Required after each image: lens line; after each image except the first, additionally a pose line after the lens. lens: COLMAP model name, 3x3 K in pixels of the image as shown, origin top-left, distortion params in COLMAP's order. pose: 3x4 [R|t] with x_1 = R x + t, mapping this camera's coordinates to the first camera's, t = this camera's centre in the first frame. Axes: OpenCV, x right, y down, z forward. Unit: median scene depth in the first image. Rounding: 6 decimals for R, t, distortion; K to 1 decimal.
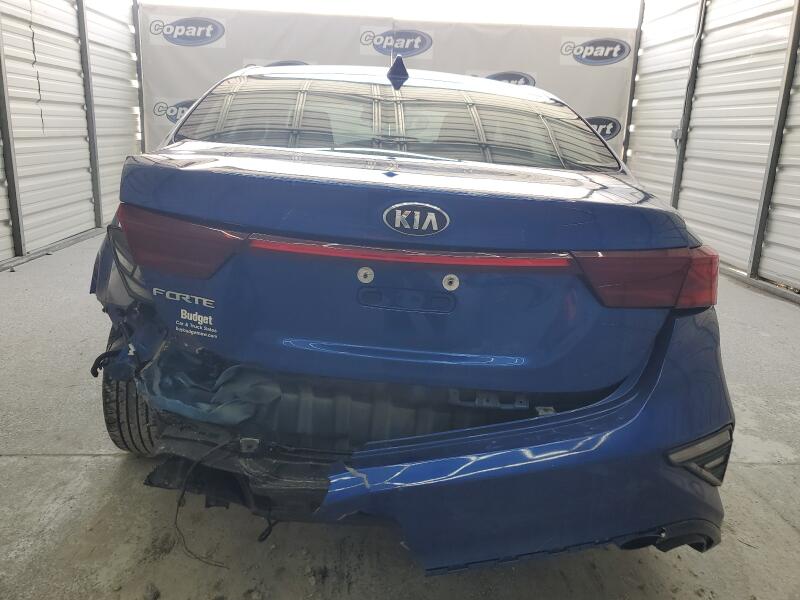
lens RADIAL K [[648.0, 0, 390.3], [0, 648.0, 300.2], [0, 0, 1]] dist [0.007410, 0.005878]
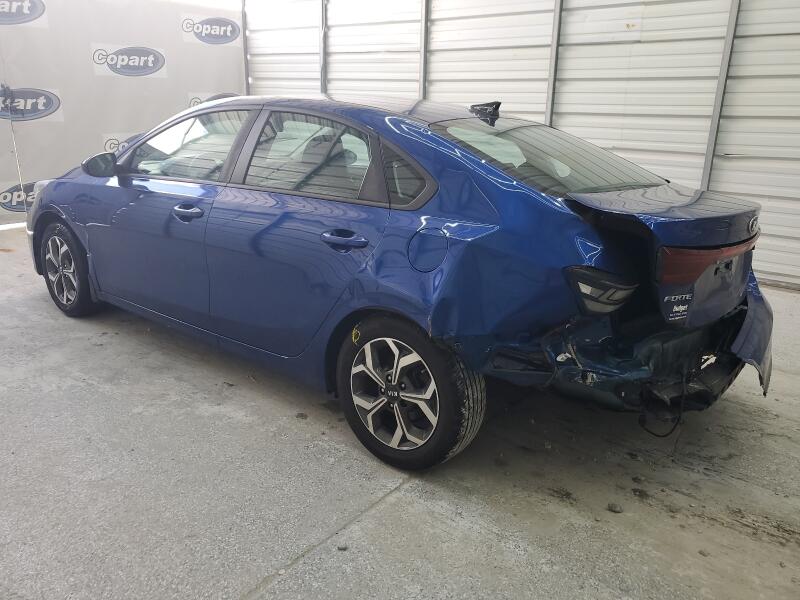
lens RADIAL K [[648.0, 0, 390.3], [0, 648.0, 300.2], [0, 0, 1]] dist [0.007410, 0.005878]
pose [[0.653981, -0.264638, 0.708714, -0.448108], [0.198102, 0.964036, 0.177174, -0.107303], [-0.730113, 0.024529, 0.682886, 0.087615]]
